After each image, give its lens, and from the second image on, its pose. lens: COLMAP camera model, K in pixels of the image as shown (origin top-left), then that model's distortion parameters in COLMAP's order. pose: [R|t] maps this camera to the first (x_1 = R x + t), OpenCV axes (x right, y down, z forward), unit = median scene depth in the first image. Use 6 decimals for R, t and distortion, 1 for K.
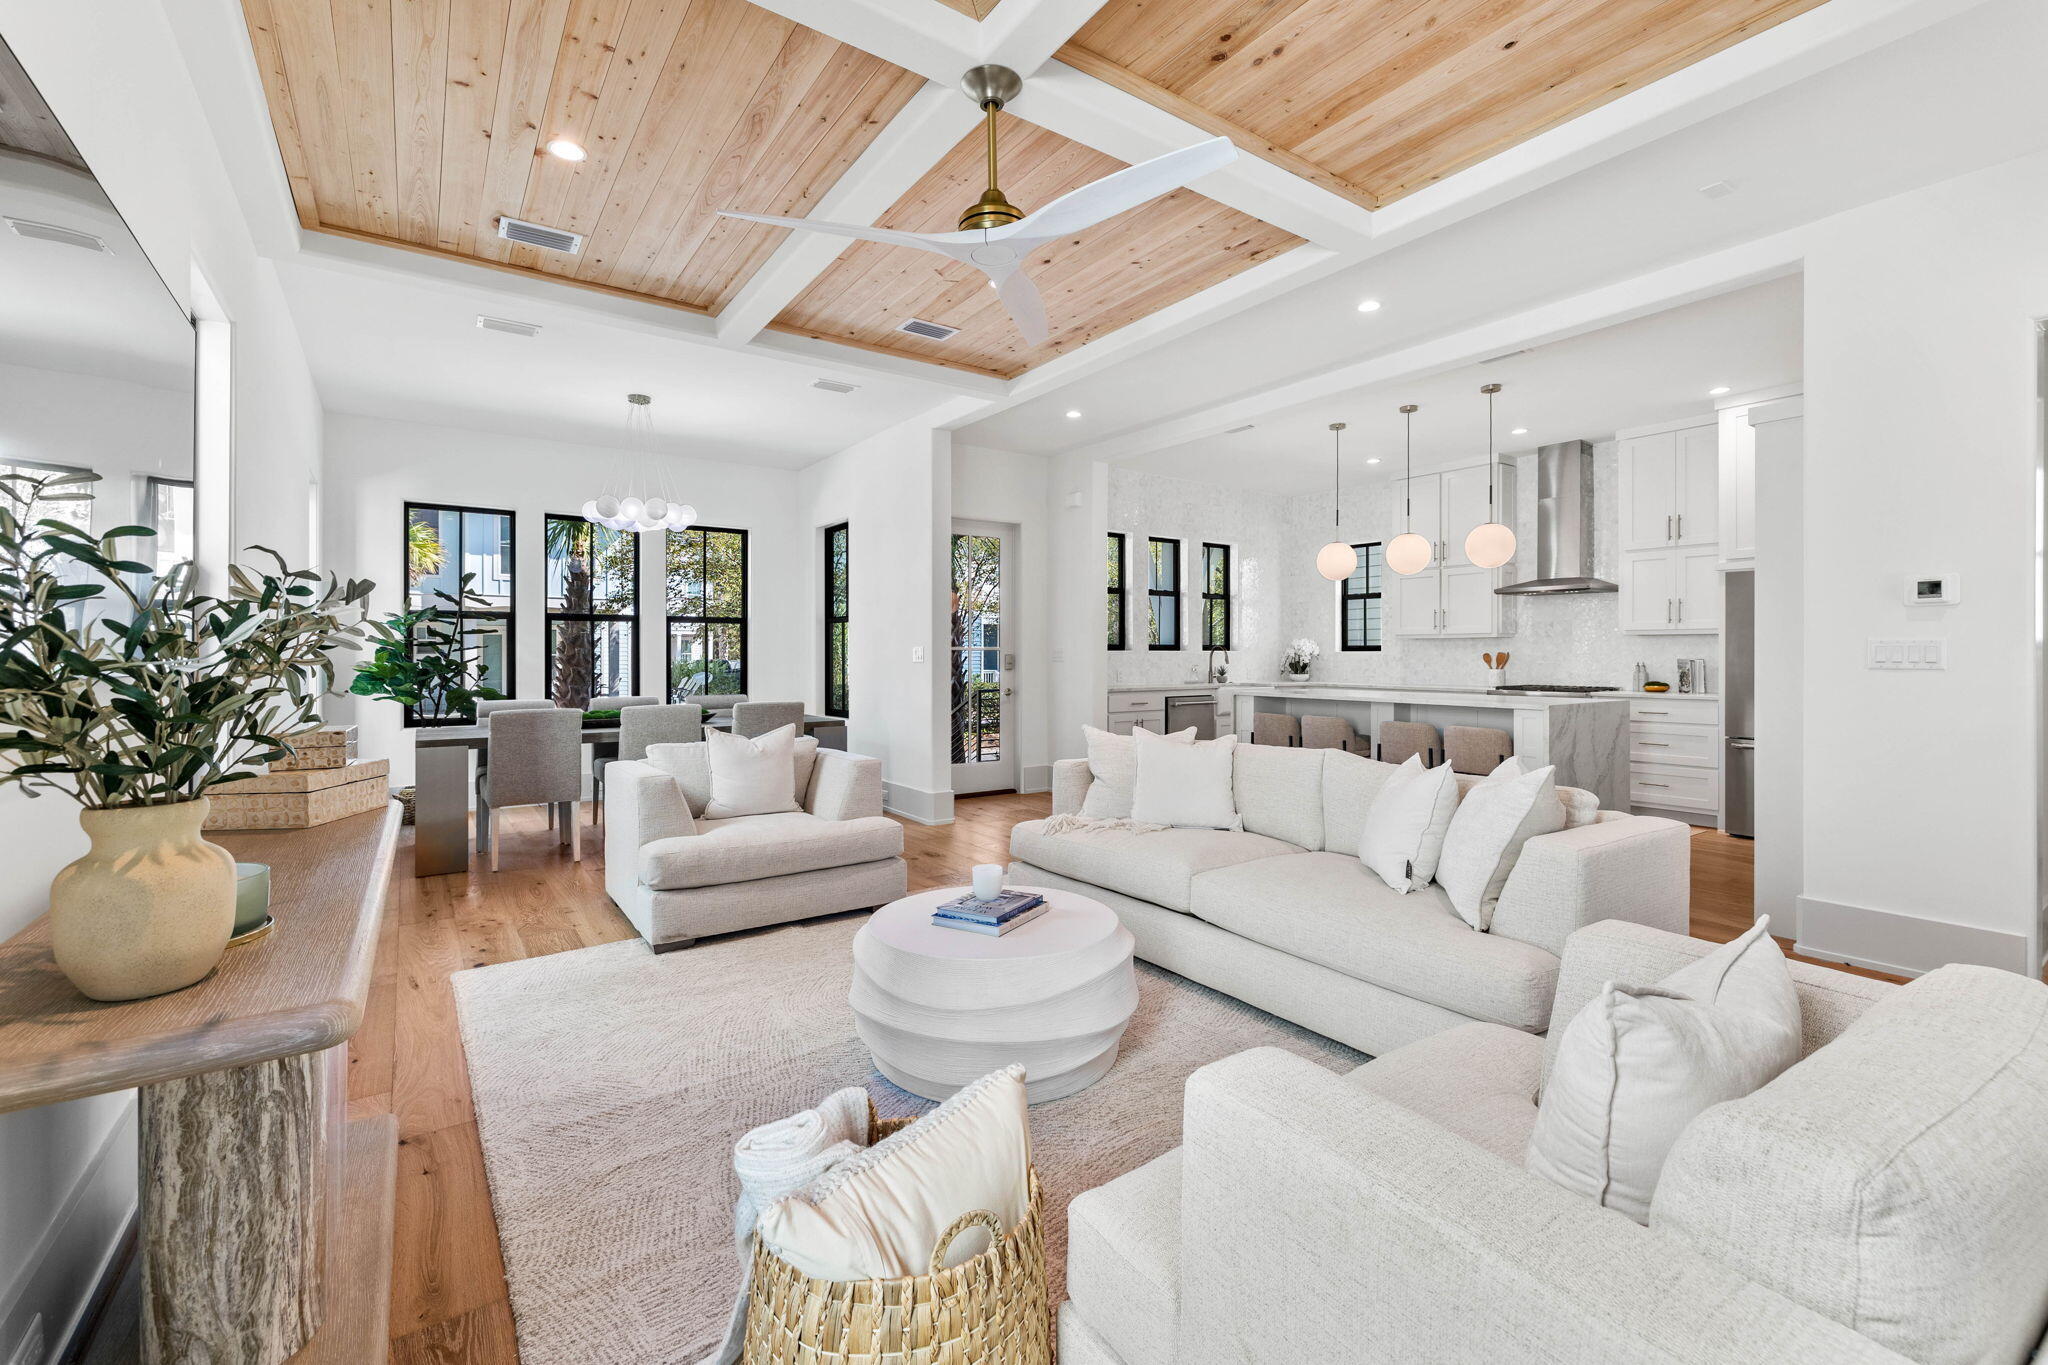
lens RADIAL K [[872.9, 0, 1019.7], [0, 872.9, 663.8], [0, 0, 1]] dist [-0.000141, 0.000099]
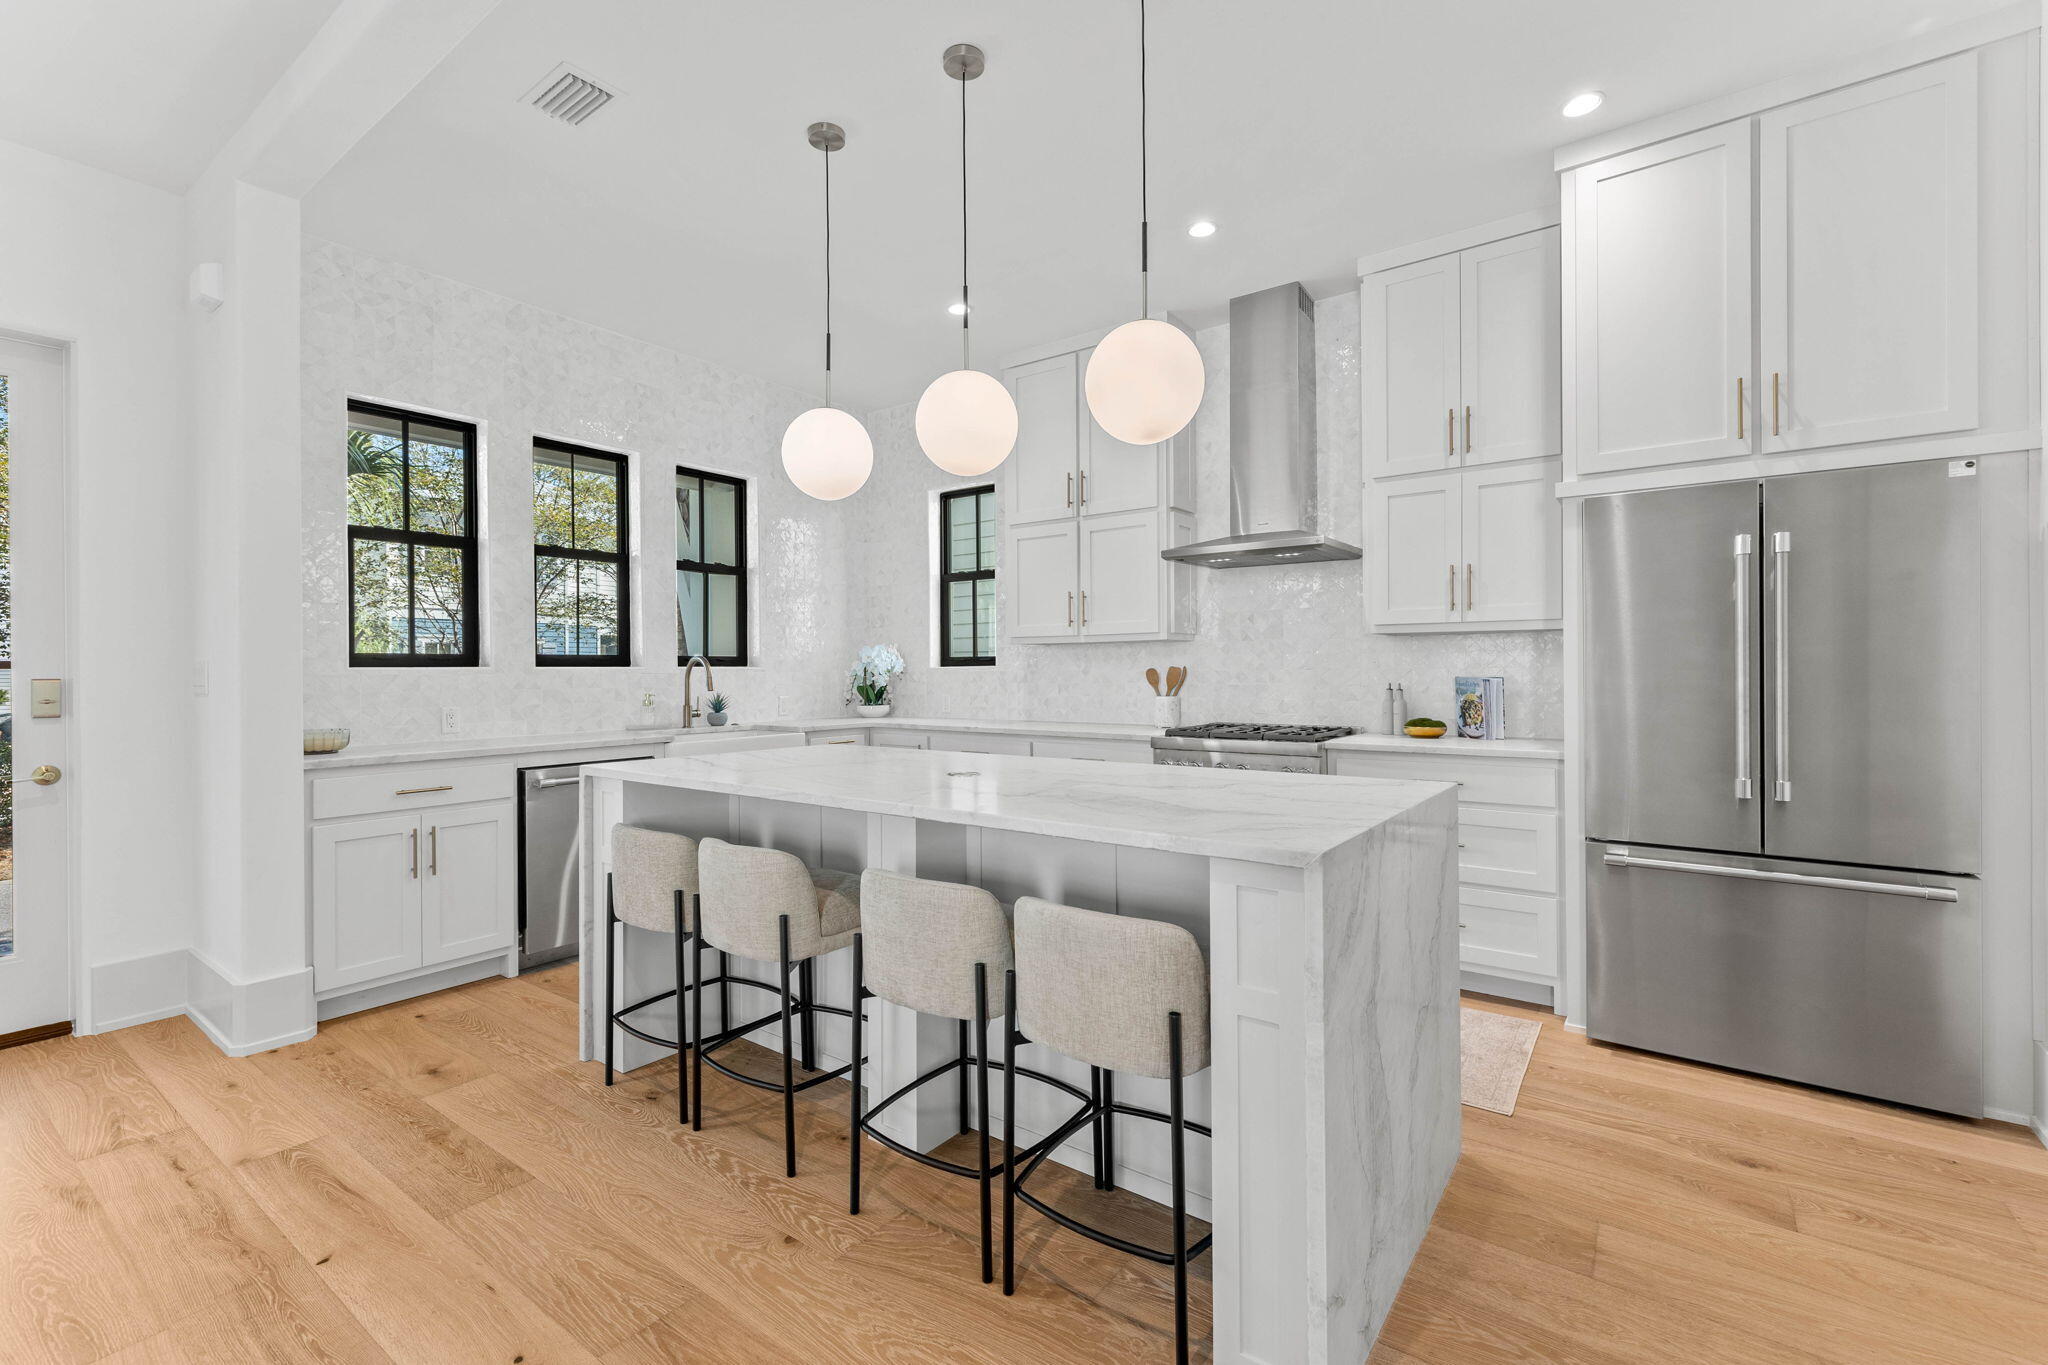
lens RADIAL K [[872.9, 0, 1027.1], [0, 872.9, 679.4], [0, 0, 1]] dist [-0.000141, 0.000099]
pose [[0.944240, -0.009202, 0.329130, 0.266068], [0.009698, 0.999953, 0.000137, -0.005695], [-0.329116, 0.003062, 0.944285, 0.480279]]
